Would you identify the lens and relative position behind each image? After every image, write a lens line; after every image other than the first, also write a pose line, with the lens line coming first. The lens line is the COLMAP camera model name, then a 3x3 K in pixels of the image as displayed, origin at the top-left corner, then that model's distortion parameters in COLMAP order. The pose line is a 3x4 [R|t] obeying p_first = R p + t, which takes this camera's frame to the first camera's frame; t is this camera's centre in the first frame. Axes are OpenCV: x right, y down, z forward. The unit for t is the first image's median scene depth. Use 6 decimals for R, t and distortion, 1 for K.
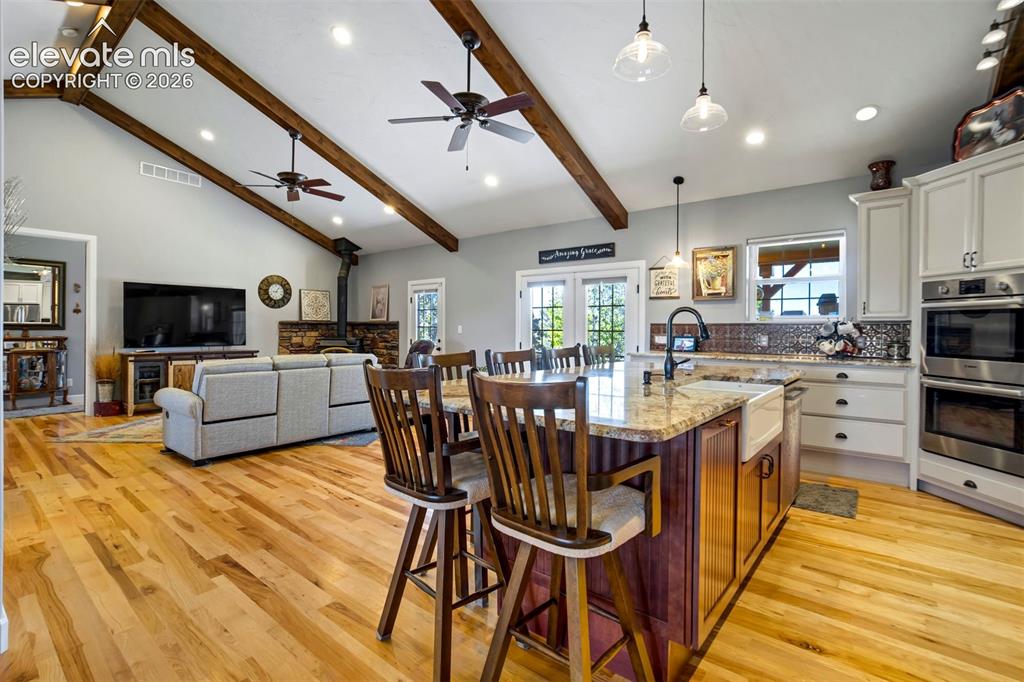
lens RADIAL K [[485.1, 0, 520.1], [0, 485.1, 328.5], [0, 0, 1]] dist [-0.001845, 0.011467]
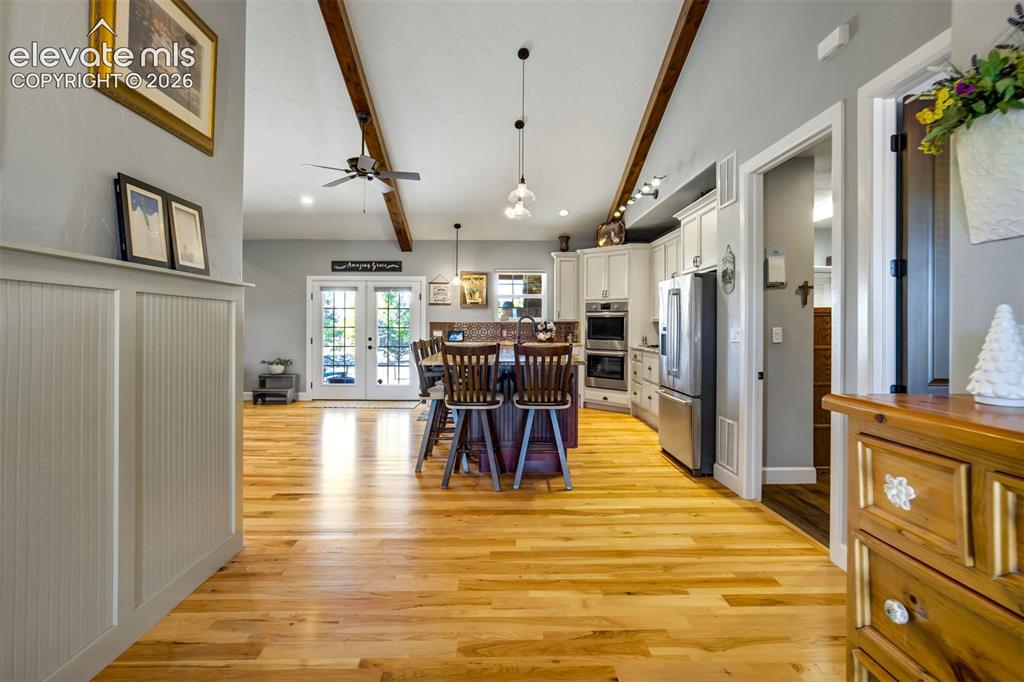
lens RADIAL K [[480.6, 0, 515.2], [0, 480.6, 340.5], [0, 0, 1]] dist [-0.046279, 0.026891]
pose [[0.757059, -0.024298, 0.652895, -0.483084], [0.002759, 0.999418, 0.033995, -0.004785], [-0.653341, -0.023935, 0.756685, -0.219940]]
